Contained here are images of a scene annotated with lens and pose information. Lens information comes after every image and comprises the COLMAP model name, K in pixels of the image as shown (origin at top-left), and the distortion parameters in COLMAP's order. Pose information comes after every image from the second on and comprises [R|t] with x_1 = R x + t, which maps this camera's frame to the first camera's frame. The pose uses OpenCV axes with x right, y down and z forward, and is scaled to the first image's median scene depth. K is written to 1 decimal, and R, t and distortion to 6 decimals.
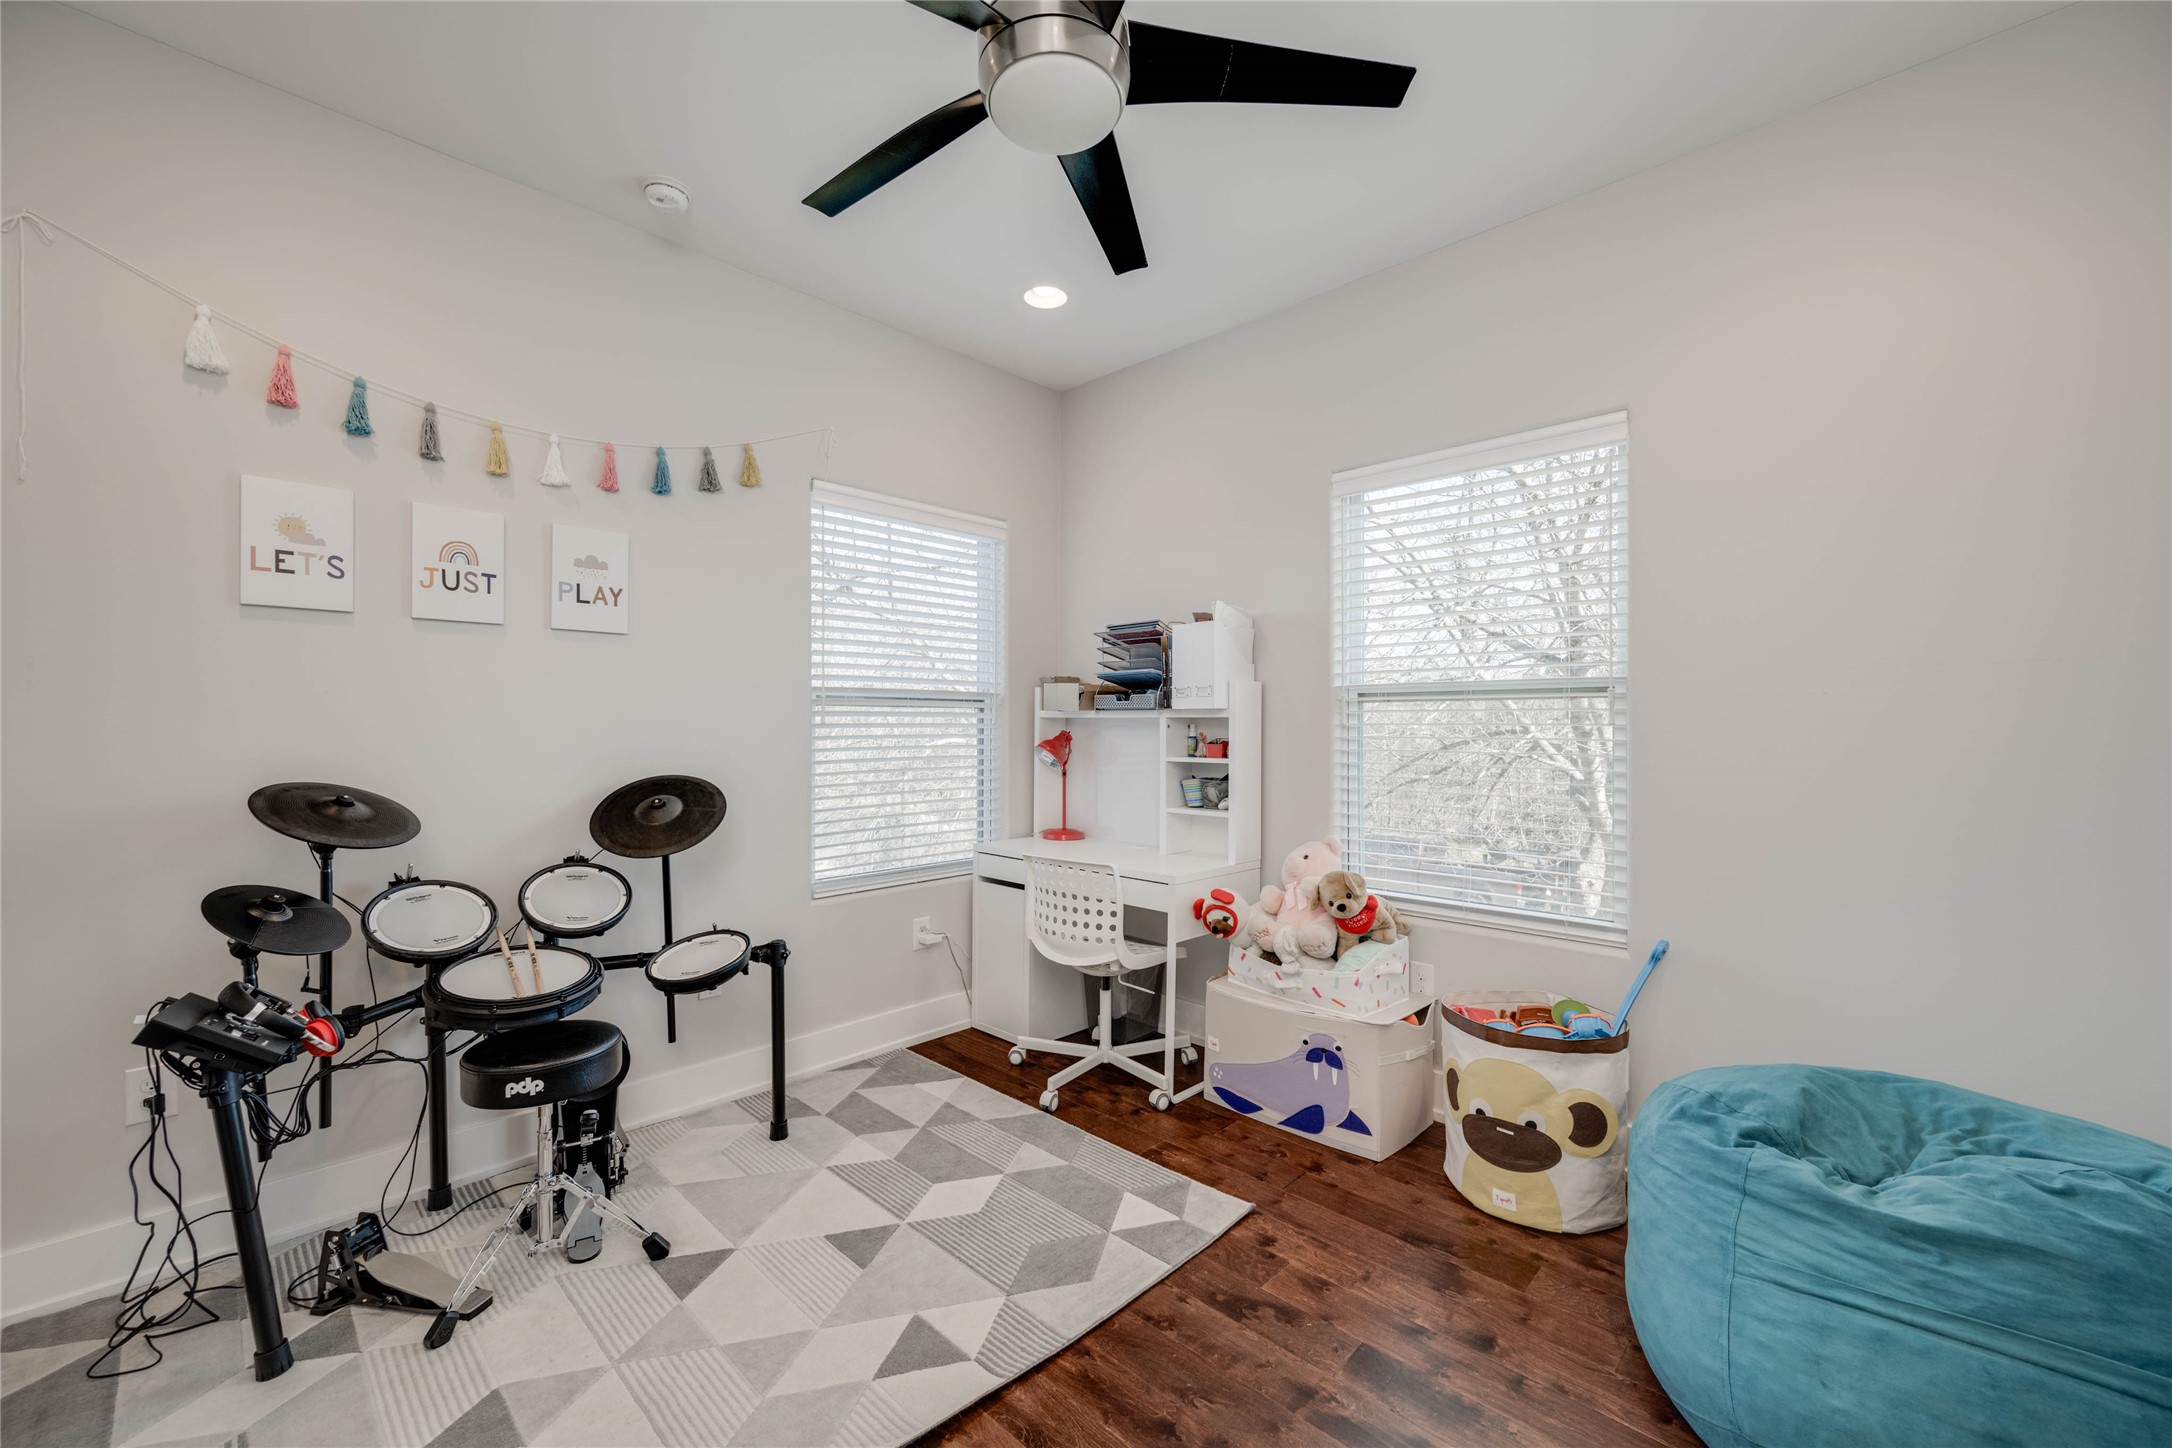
lens RADIAL K [[861.3, 0, 1091.9], [0, 861.3, 728.6], [0, 0, 1]] dist [-0.001215, -0.000140]
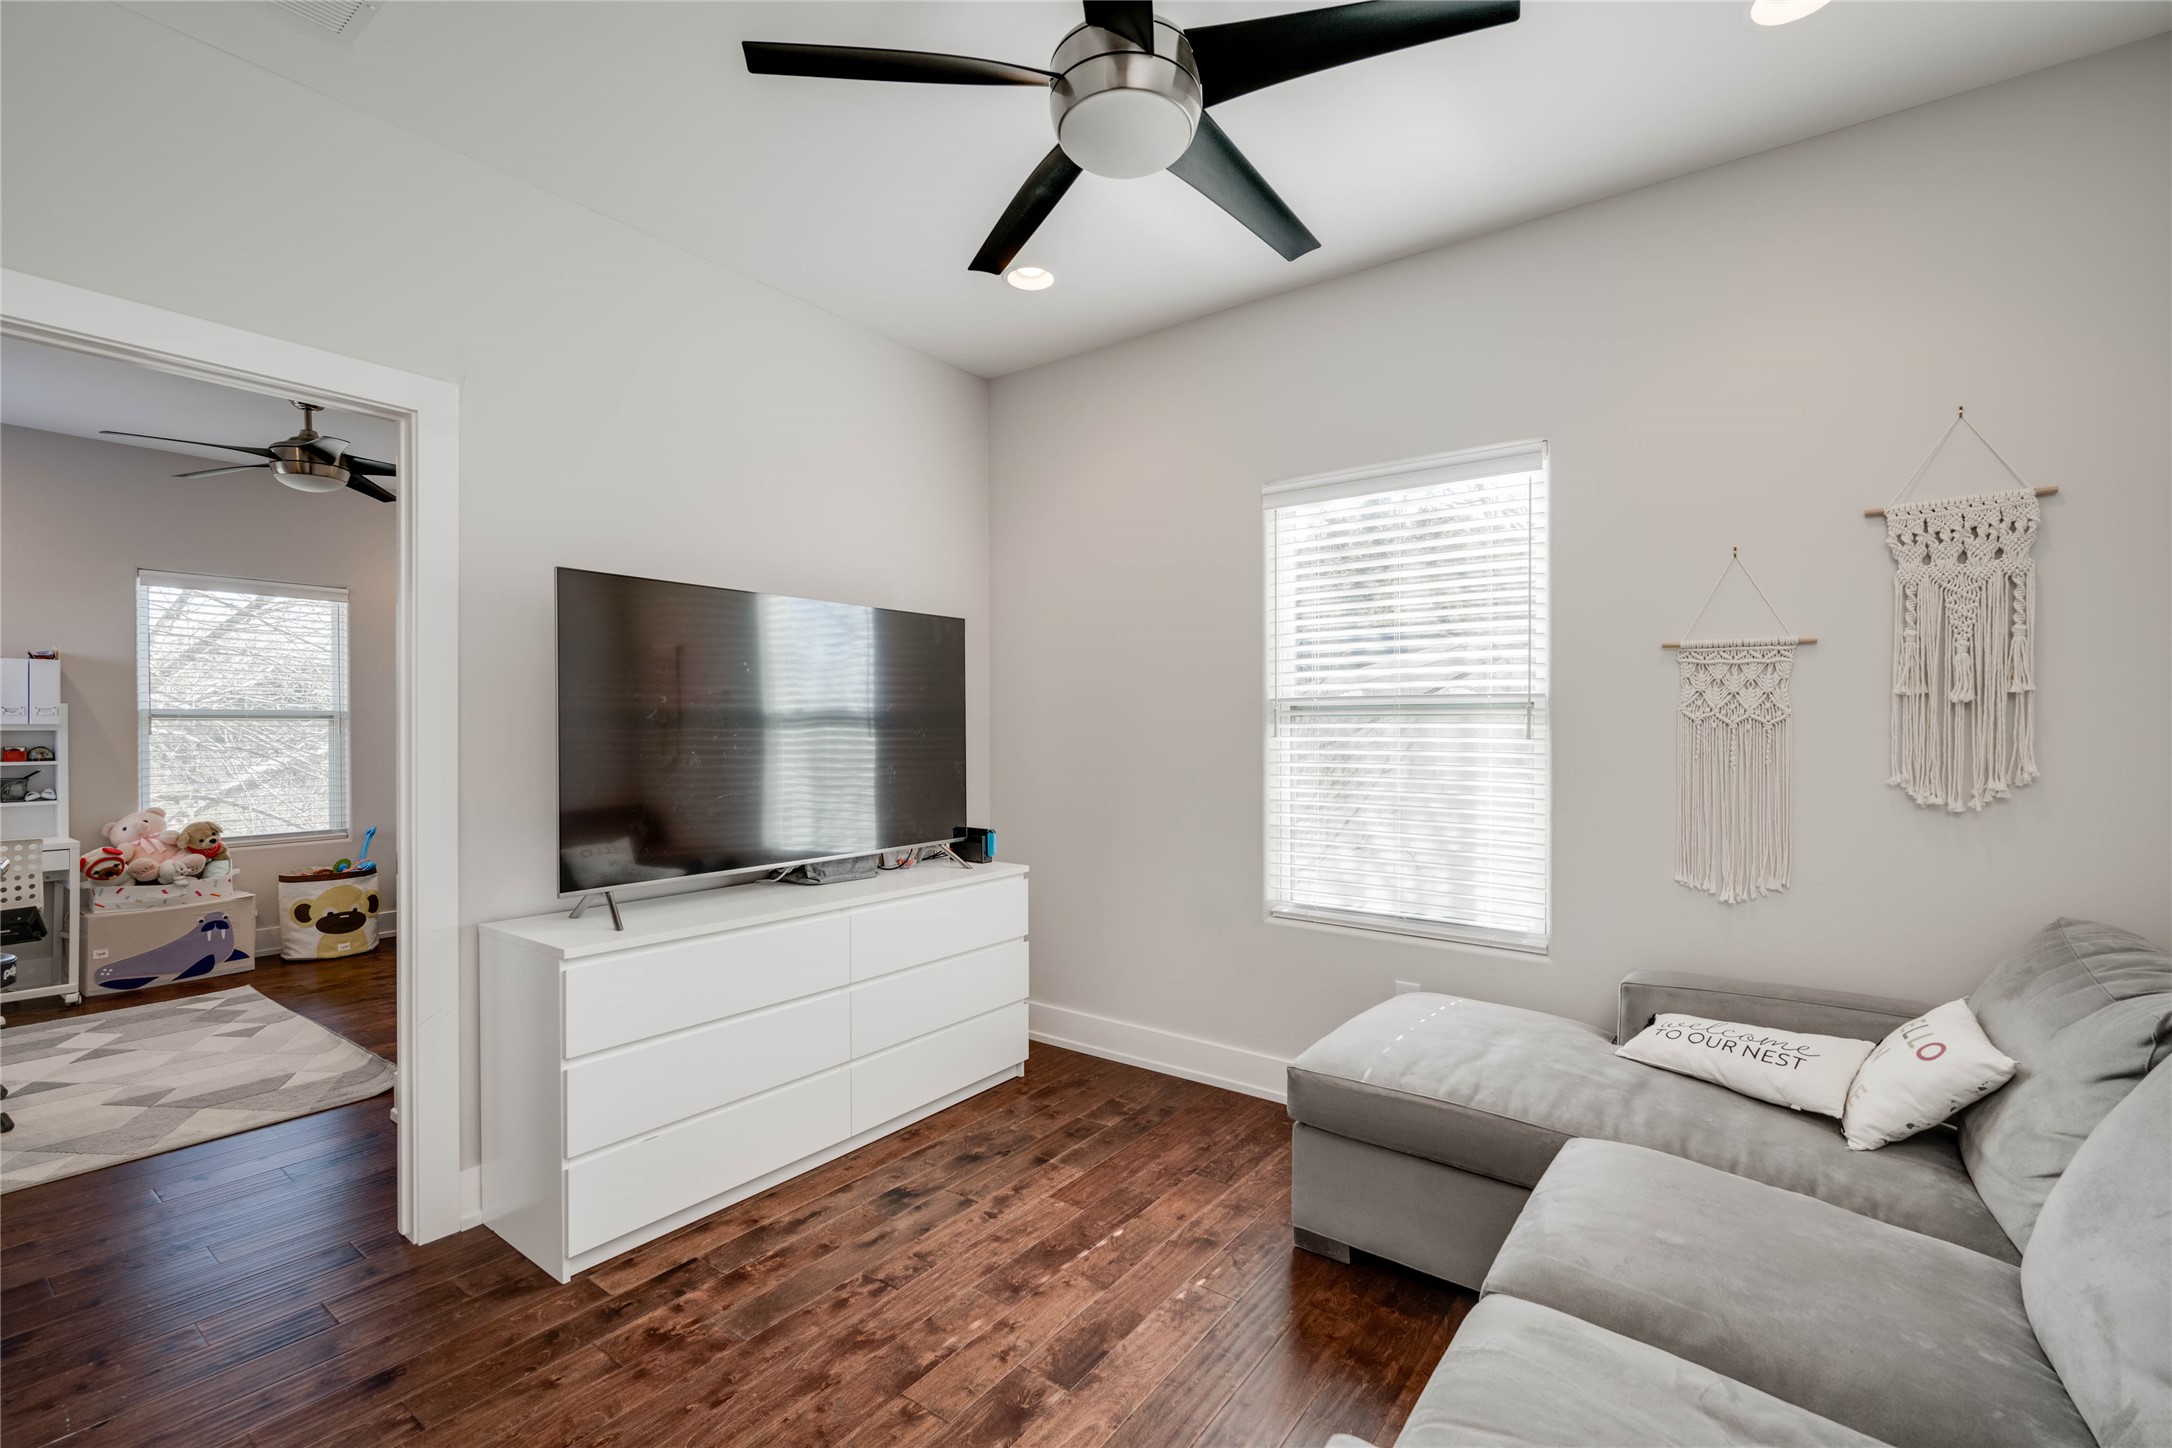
lens RADIAL K [[936.2, 0, 1084.6], [0, 936.2, 737.4], [0, 0, 1]] dist [-0.000143, 0.000055]
pose [[-0.114170, -0.006479, 0.993440, -1.831930], [0.004881, 0.999963, 0.007082, -0.006060], [-0.993449, 0.005658, -0.114134, -0.544793]]
